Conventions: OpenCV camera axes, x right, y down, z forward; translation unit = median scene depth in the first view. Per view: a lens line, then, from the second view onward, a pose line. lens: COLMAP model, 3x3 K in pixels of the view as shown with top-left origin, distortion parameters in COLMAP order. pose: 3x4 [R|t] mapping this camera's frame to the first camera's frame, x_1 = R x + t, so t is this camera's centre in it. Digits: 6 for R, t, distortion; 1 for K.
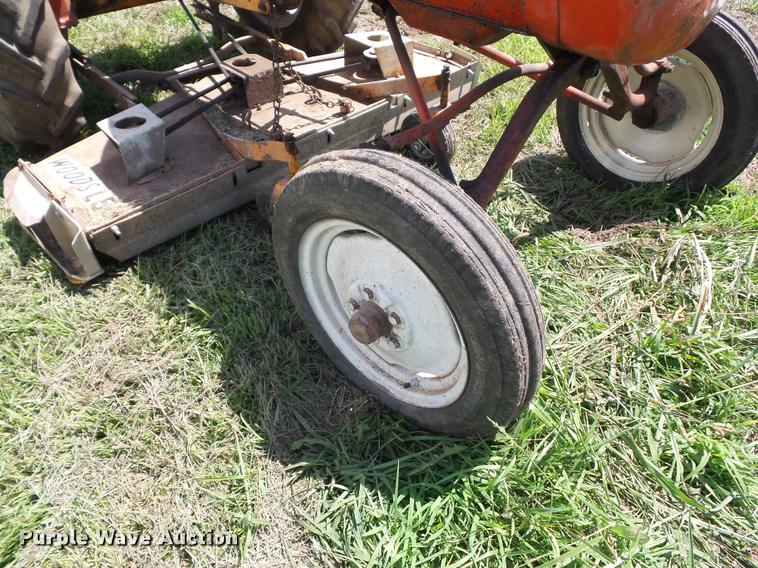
lens RADIAL K [[527.2, 0, 380.1], [0, 527.2, 286.2], [0, 0, 1]] dist [0.012135, -0.014766]
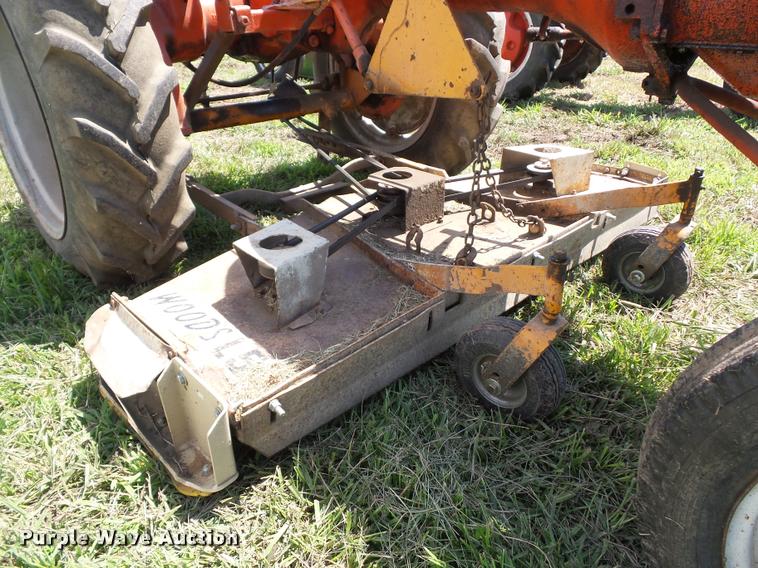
lens RADIAL K [[527.2, 0, 380.1], [0, 527.2, 286.6], [0, 0, 1]] dist [0.012135, -0.014766]
pose [[0.999746, -0.002264, -0.022427, -0.326726], [-0.003578, 0.966388, -0.257062, -0.075094], [0.022255, 0.257077, 0.966135, 0.349329]]
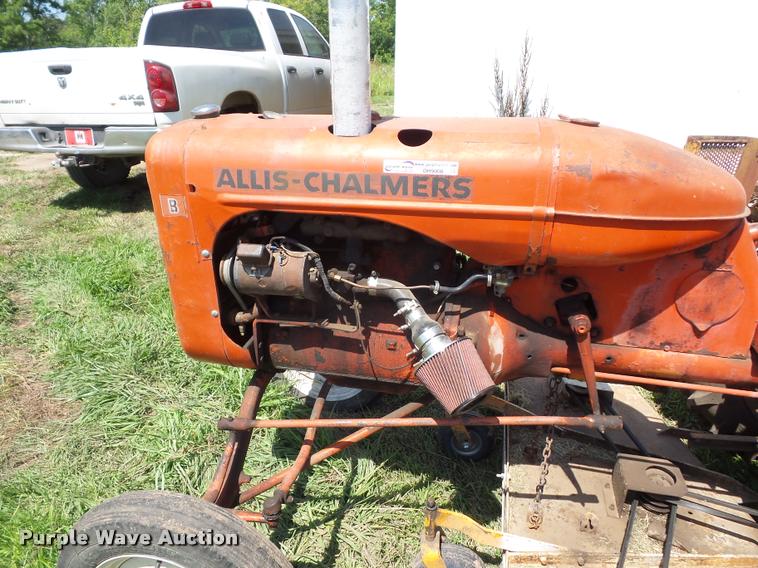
lens RADIAL K [[527.2, 0, 383.6], [0, 527.2, 289.8], [0, 0, 1]] dist [0.012135, -0.014766]
pose [[-0.835323, 0.232373, -0.498235, 0.573374], [-0.374367, 0.423249, 0.825051, -1.329551], [0.402597, 0.875707, -0.266557, 0.966748]]
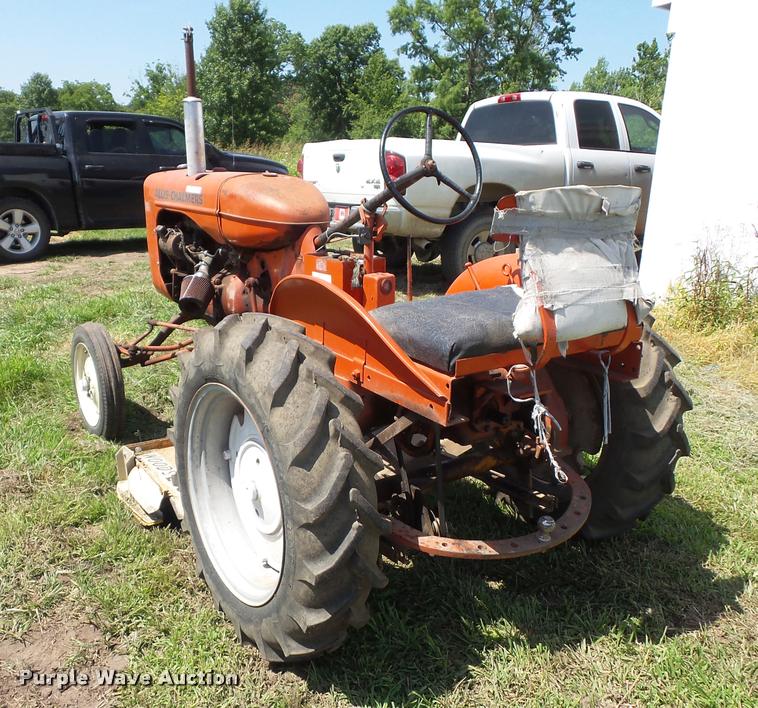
lens RADIAL K [[777.7, 0, 352.1], [0, 777.7, 405.7], [0, 0, 1]] dist [0.011564, 0.000000]
pose [[-0.981552, -0.065333, 0.179685, -0.747659], [0.127834, 0.474600, 0.870869, -2.437203], [-0.142175, 0.877774, -0.457493, 2.163539]]
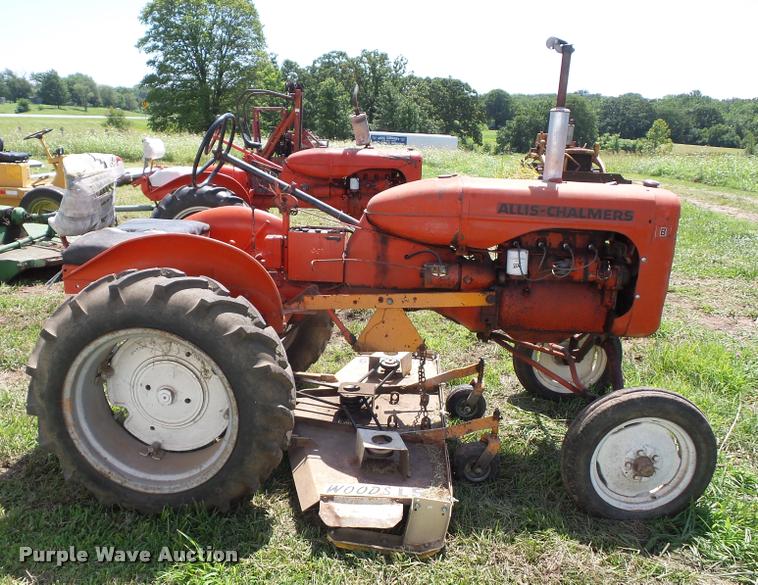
lens RADIAL K [[616.9, 0, 368.3], [0, 616.9, 303.3], [0, 0, 1]] dist [0.003139, 0.017857]
pose [[0.751230, -0.153767, 0.641879, -1.501628], [0.424641, 0.857097, -0.291659, -0.155615], [-0.505305, 0.491671, 0.709173, -0.329128]]
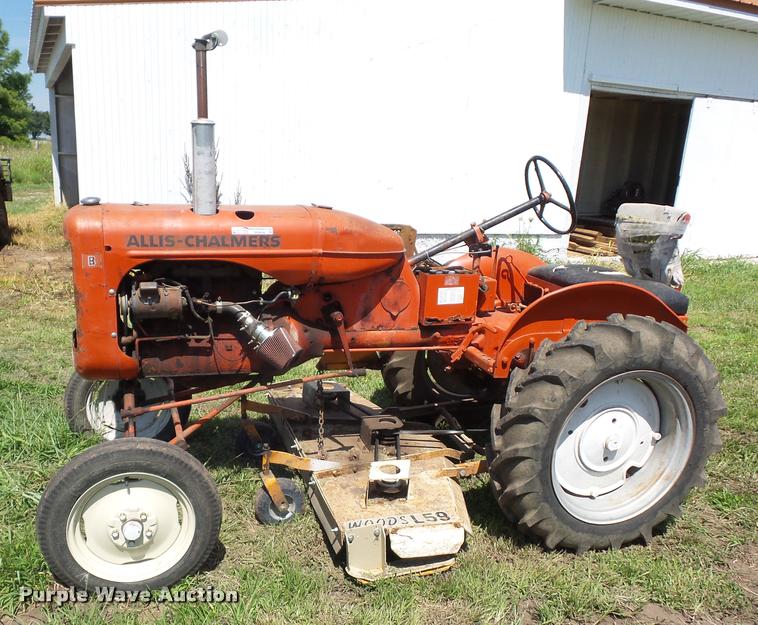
lens RADIAL K [[676.4, 0, 343.1], [0, 676.4, 356.7], [0, 0, 1]] dist [0.001359, 0.017554]
pose [[-0.469859, 0.252125, -0.845970, 1.517232], [-0.639103, 0.563907, 0.523025, -1.670121], [0.608917, 0.786410, -0.103823, 1.205137]]
